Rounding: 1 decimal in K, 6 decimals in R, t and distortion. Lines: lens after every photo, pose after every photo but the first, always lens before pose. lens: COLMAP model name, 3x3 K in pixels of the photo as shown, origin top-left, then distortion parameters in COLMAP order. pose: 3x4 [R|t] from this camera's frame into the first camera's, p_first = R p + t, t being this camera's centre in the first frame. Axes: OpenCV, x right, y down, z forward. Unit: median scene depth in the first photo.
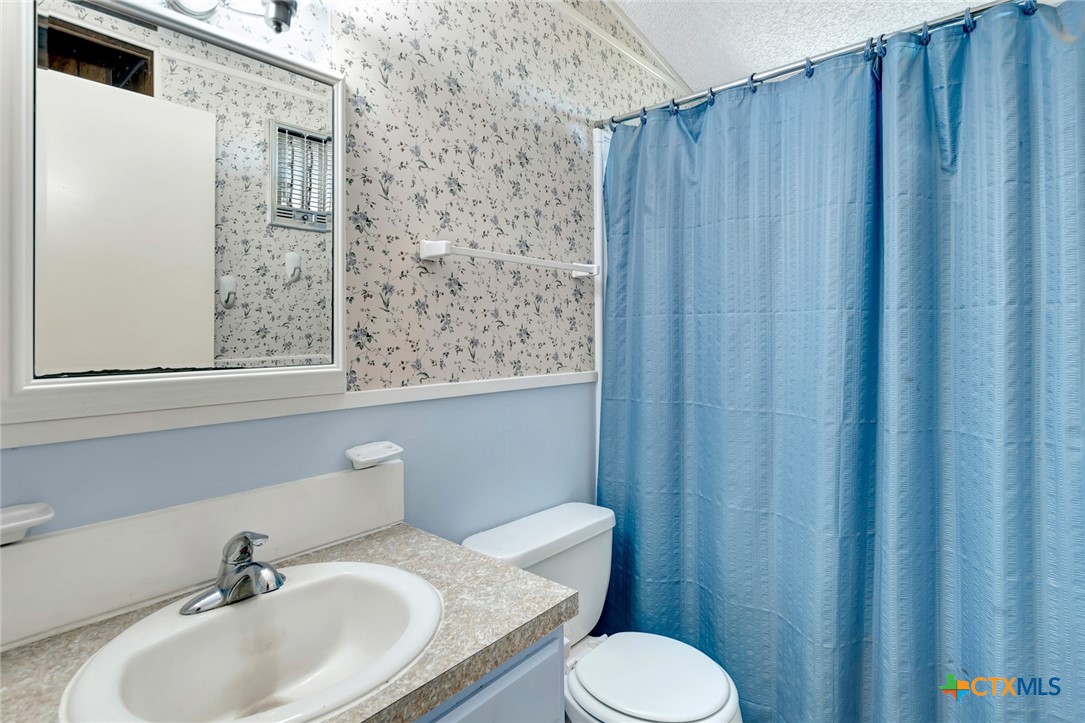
lens RADIAL K [[552.8, 0, 542.9], [0, 552.8, 331.4], [0, 0, 1]] dist [0.002822, -0.001077]
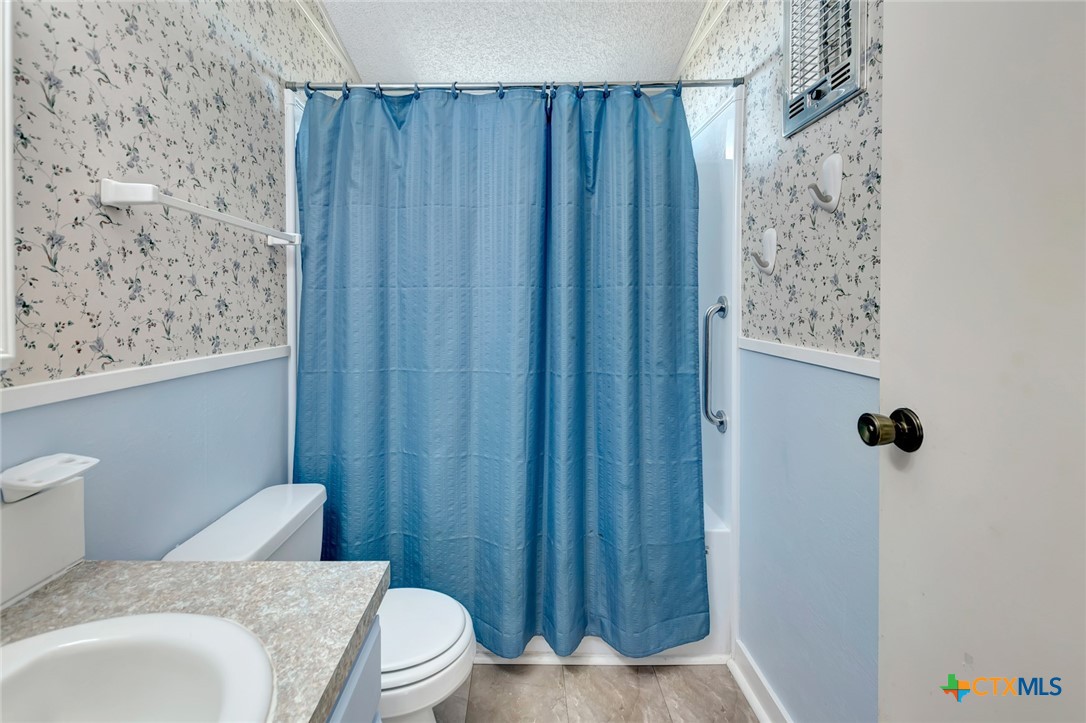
lens RADIAL K [[494.6, 0, 552.7], [0, 494.6, 312.8], [0, 0, 1]] dist [0.009119, -0.001383]
pose [[0.764032, -0.009185, 0.645113, -0.146080], [0.000145, 0.999901, 0.014065, 0.005467], [-0.645178, -0.010653, 0.763958, 0.069469]]
